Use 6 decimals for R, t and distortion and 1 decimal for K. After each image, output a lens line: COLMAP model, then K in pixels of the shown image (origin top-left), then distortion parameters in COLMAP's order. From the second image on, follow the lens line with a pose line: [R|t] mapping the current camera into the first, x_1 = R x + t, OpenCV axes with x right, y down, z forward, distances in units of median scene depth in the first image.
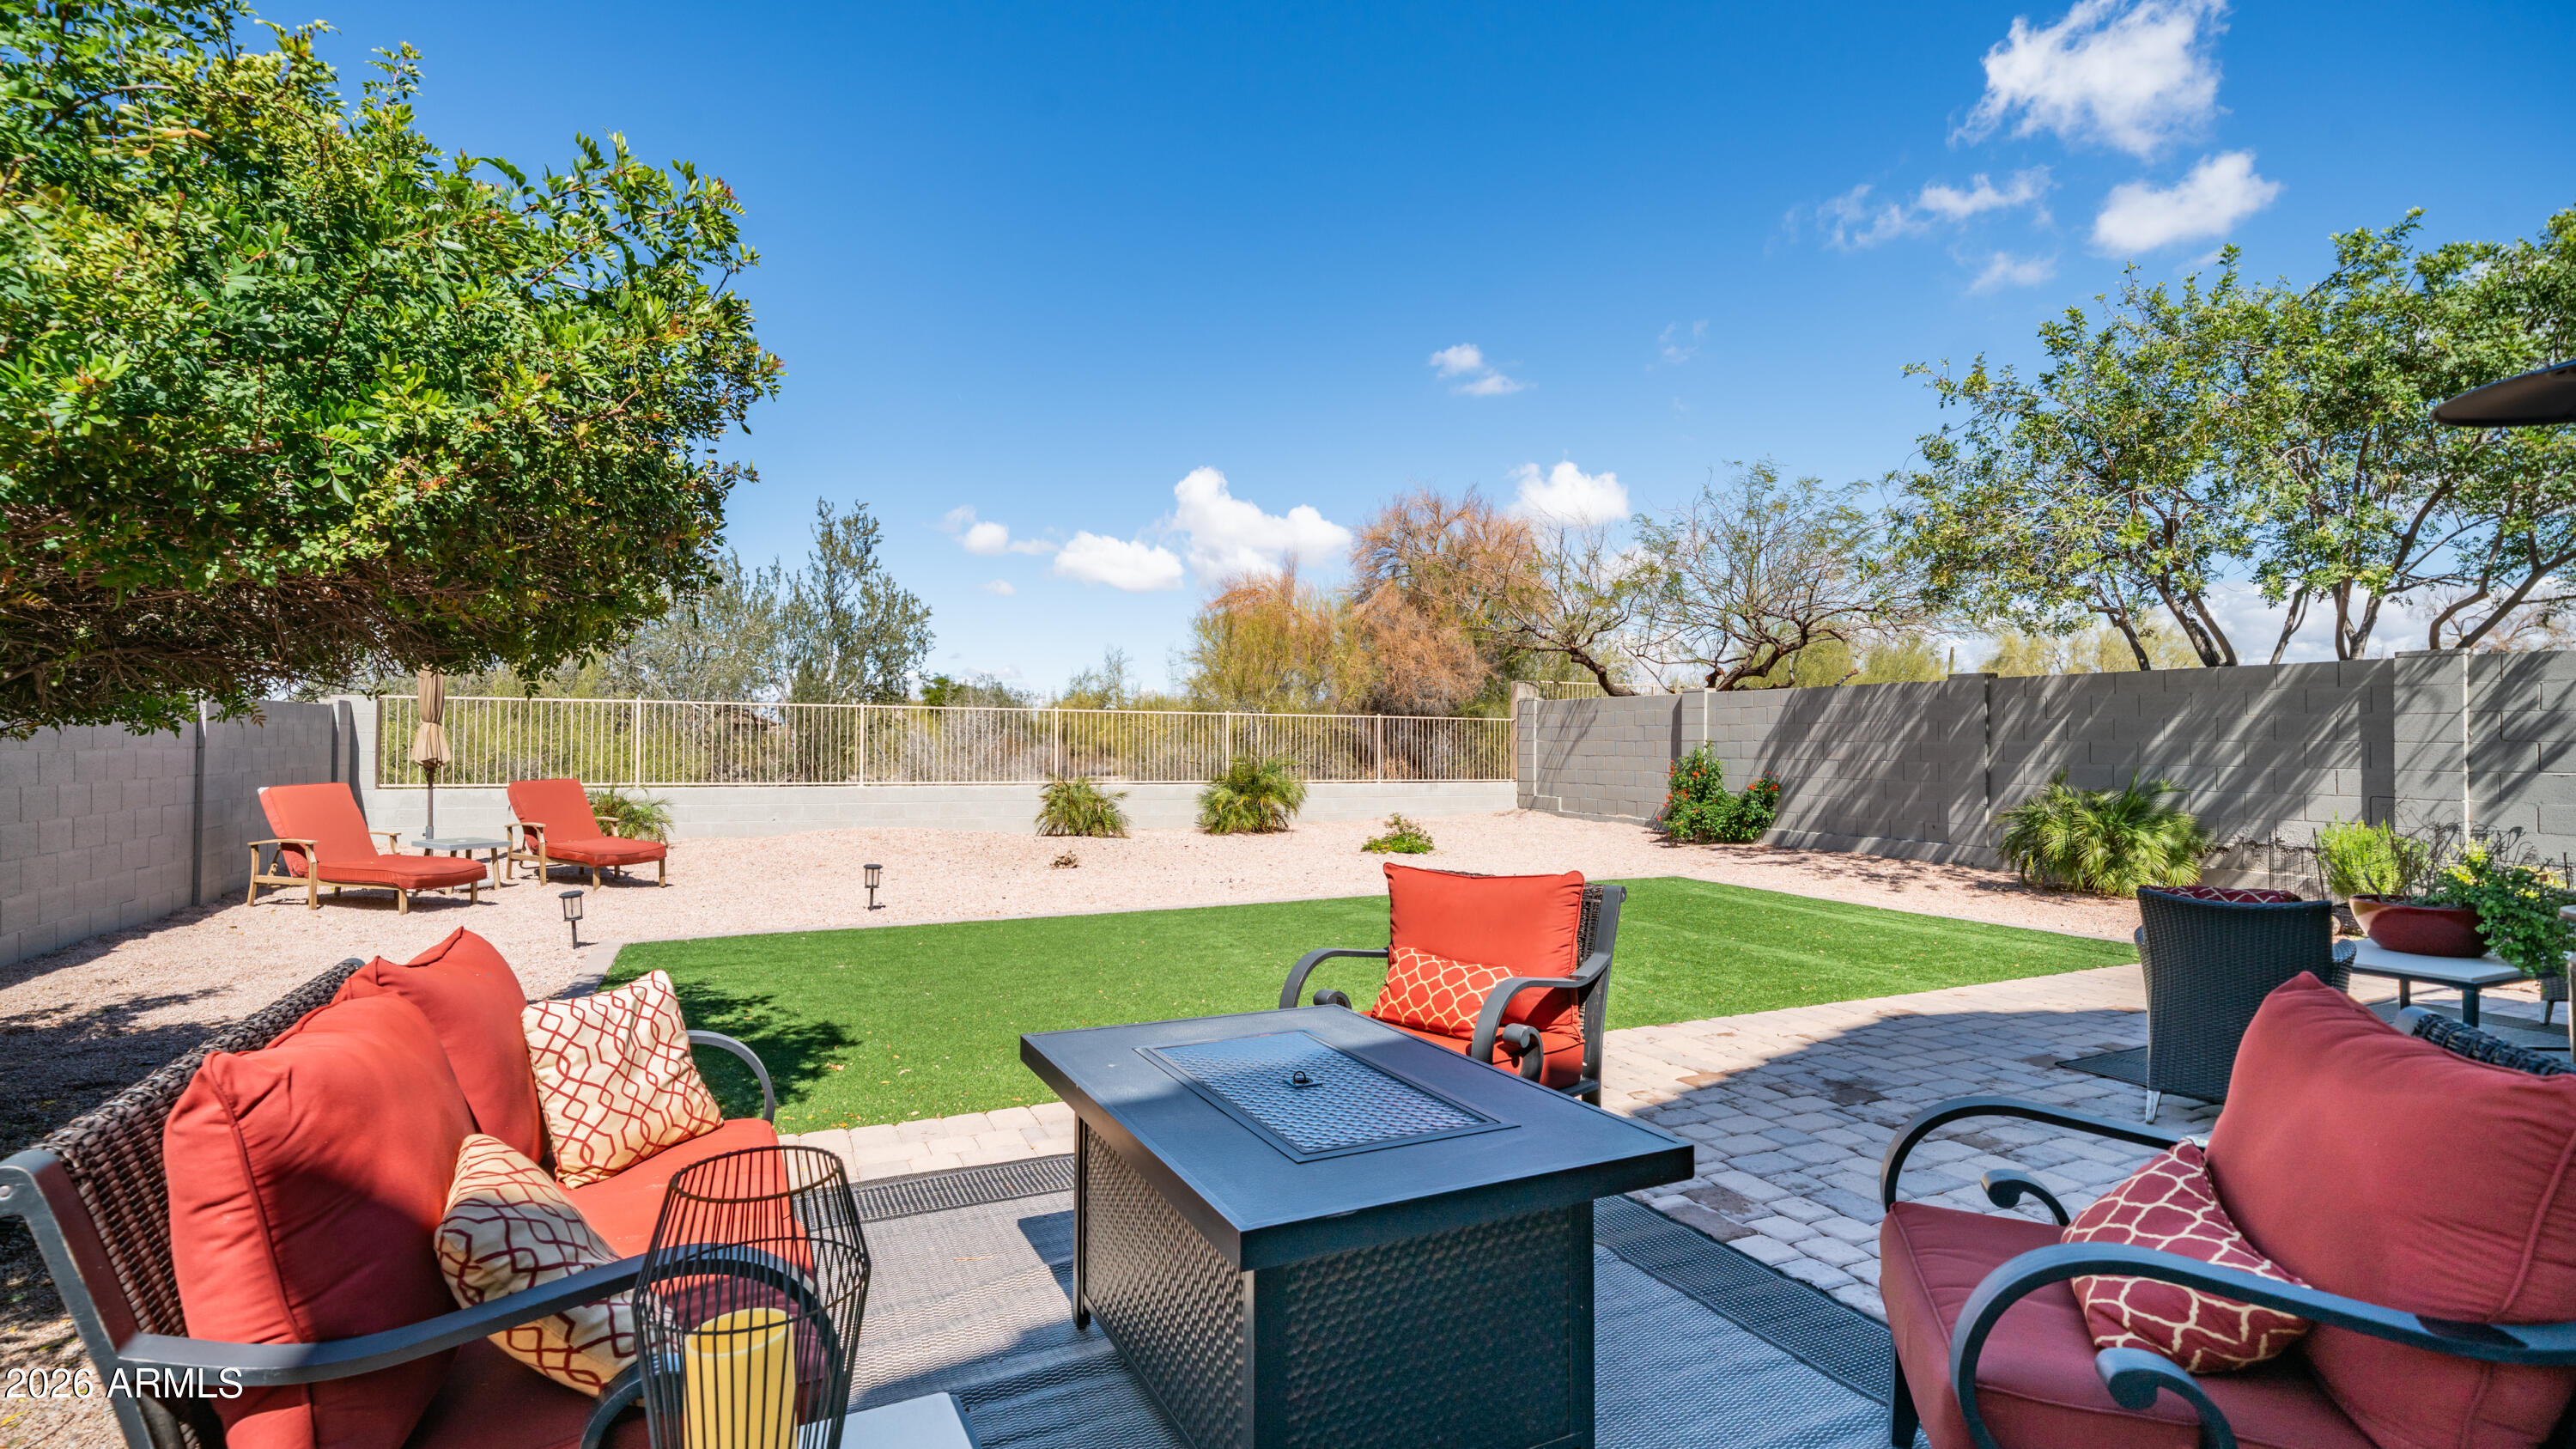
lens RADIAL K [[1233.9, 0, 1296.3], [0, 1233.9, 723.7], [0, 0, 1]] dist [0.002679, -0.000566]
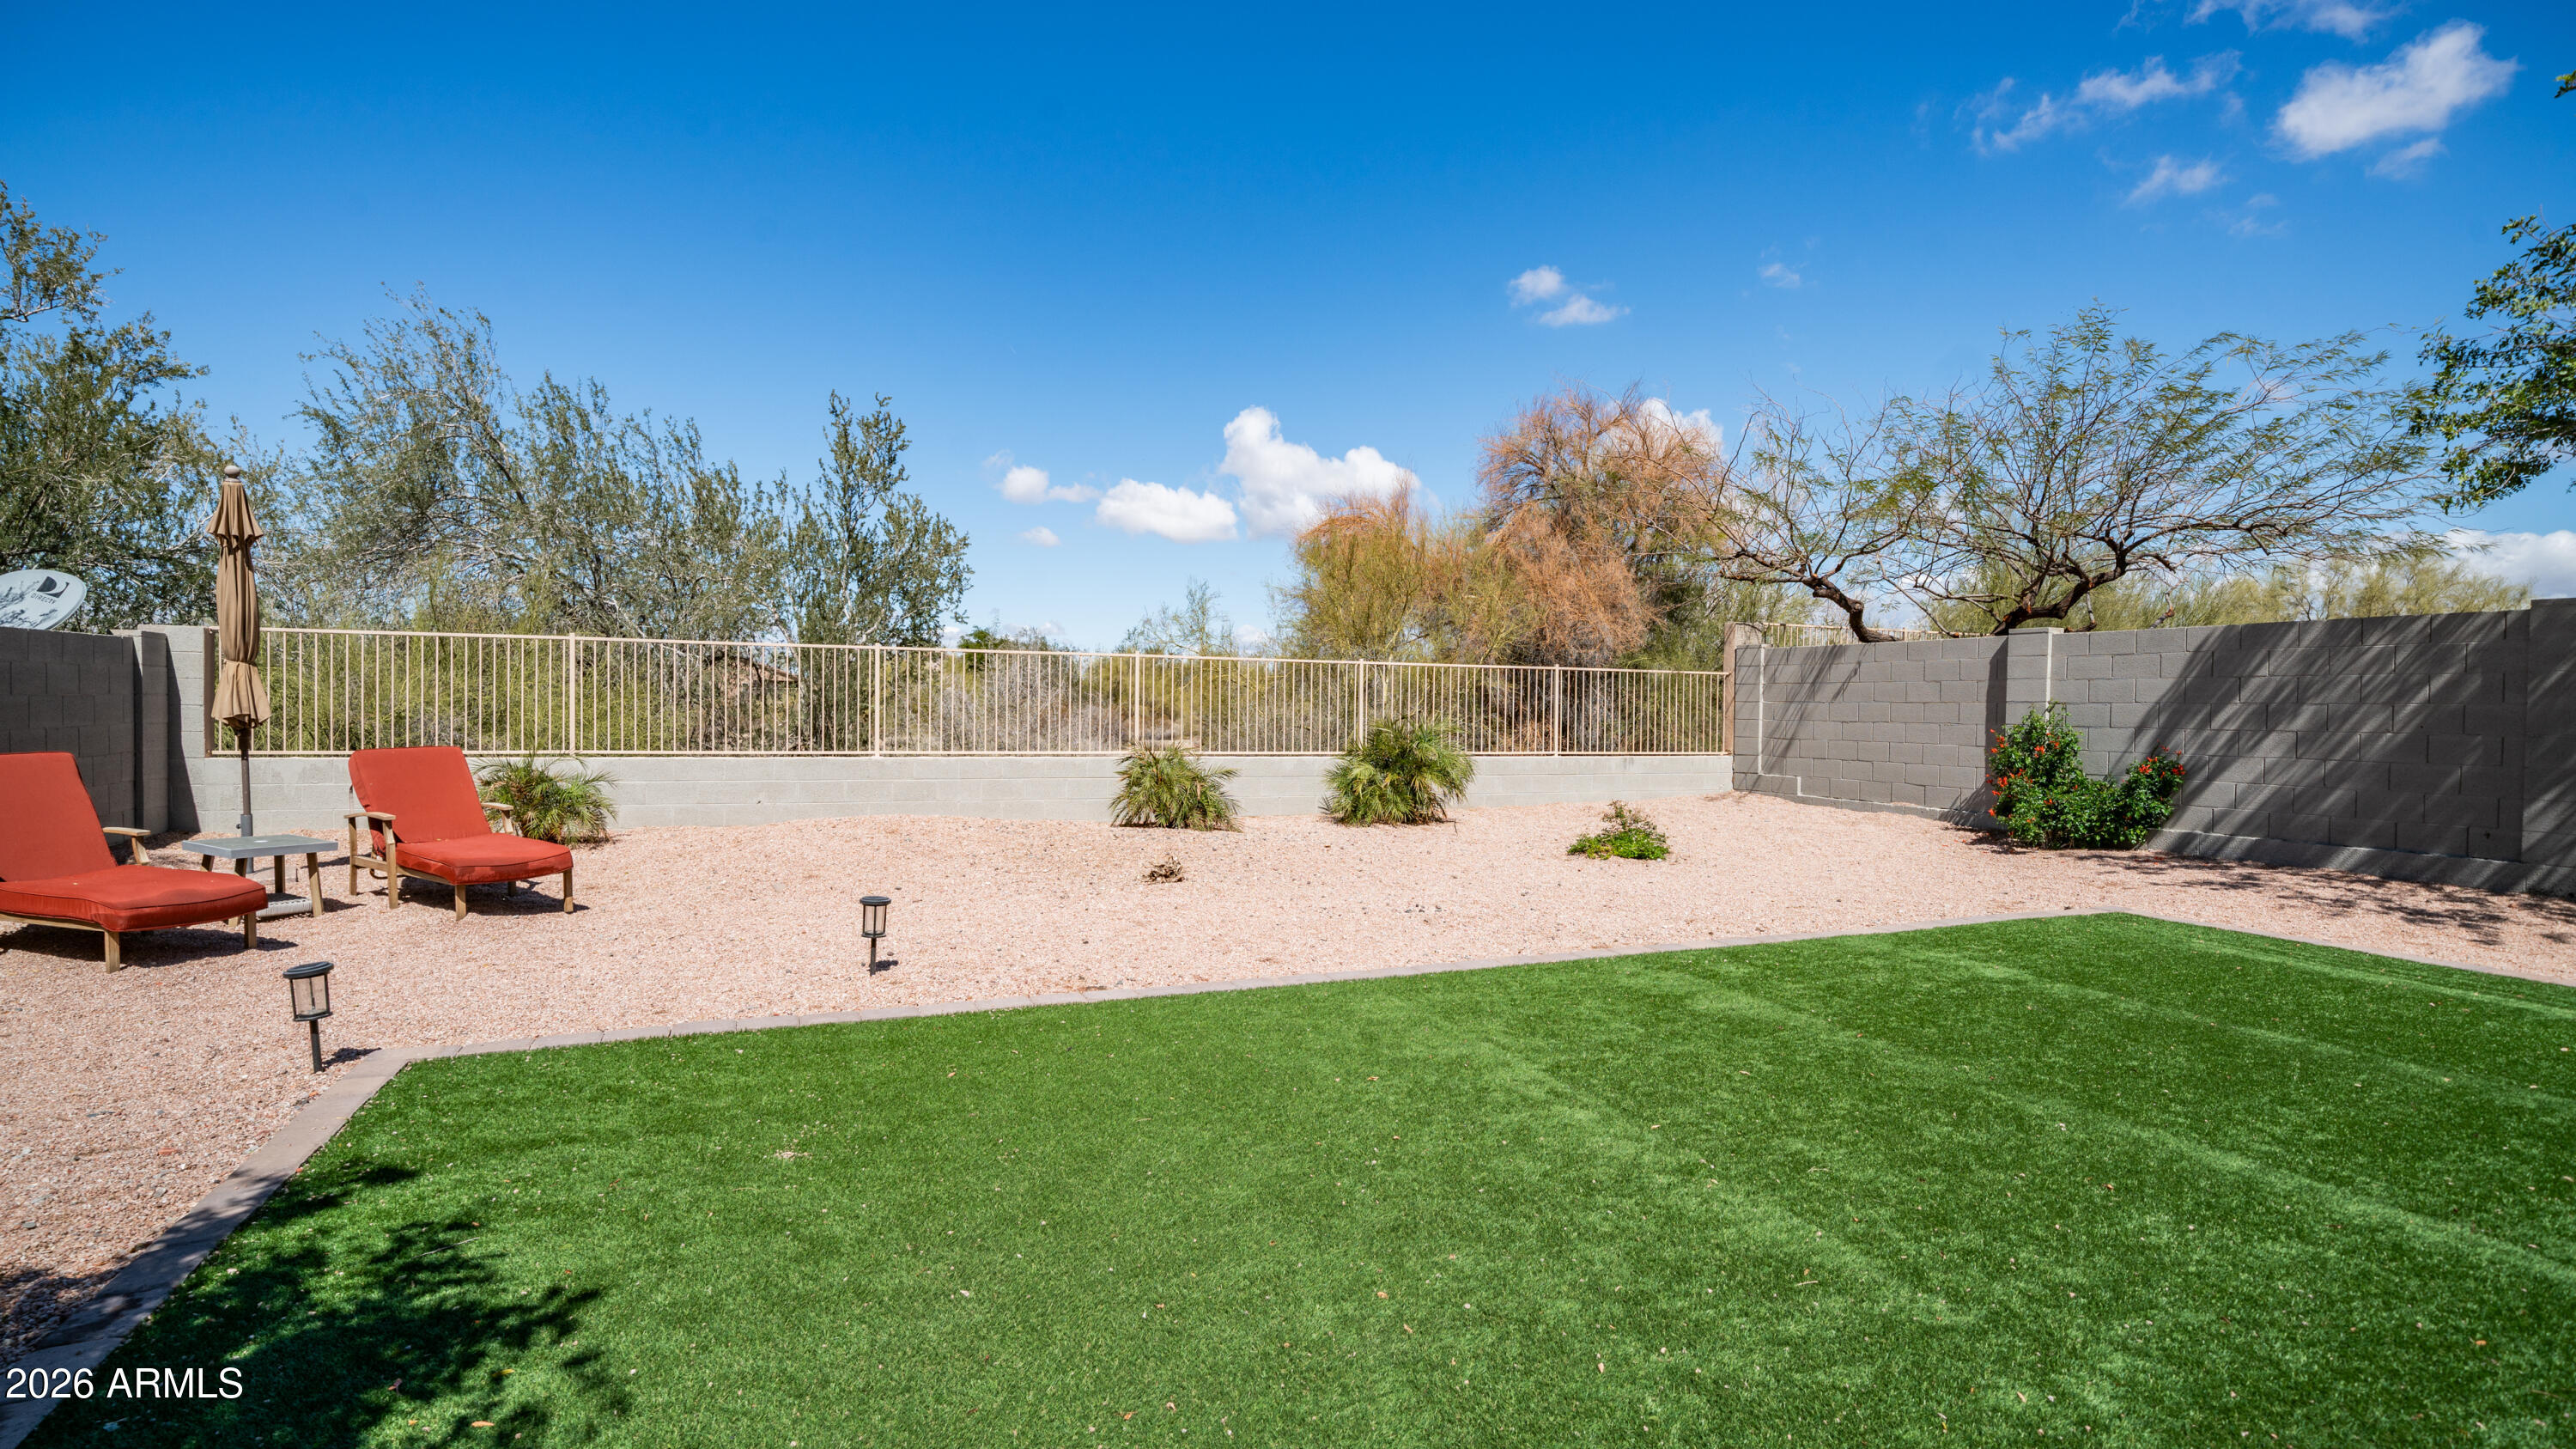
lens RADIAL K [[1294.7, 0, 1275.8], [0, 1294.7, 716.3], [0, 0, 1]] dist [-0.000853, 0.002779]
pose [[0.998524, 0.006844, -0.053872, -0.060008], [-0.005526, 0.999682, 0.024589, 0.005218], [0.054023, -0.024255, 0.998245, 0.198271]]
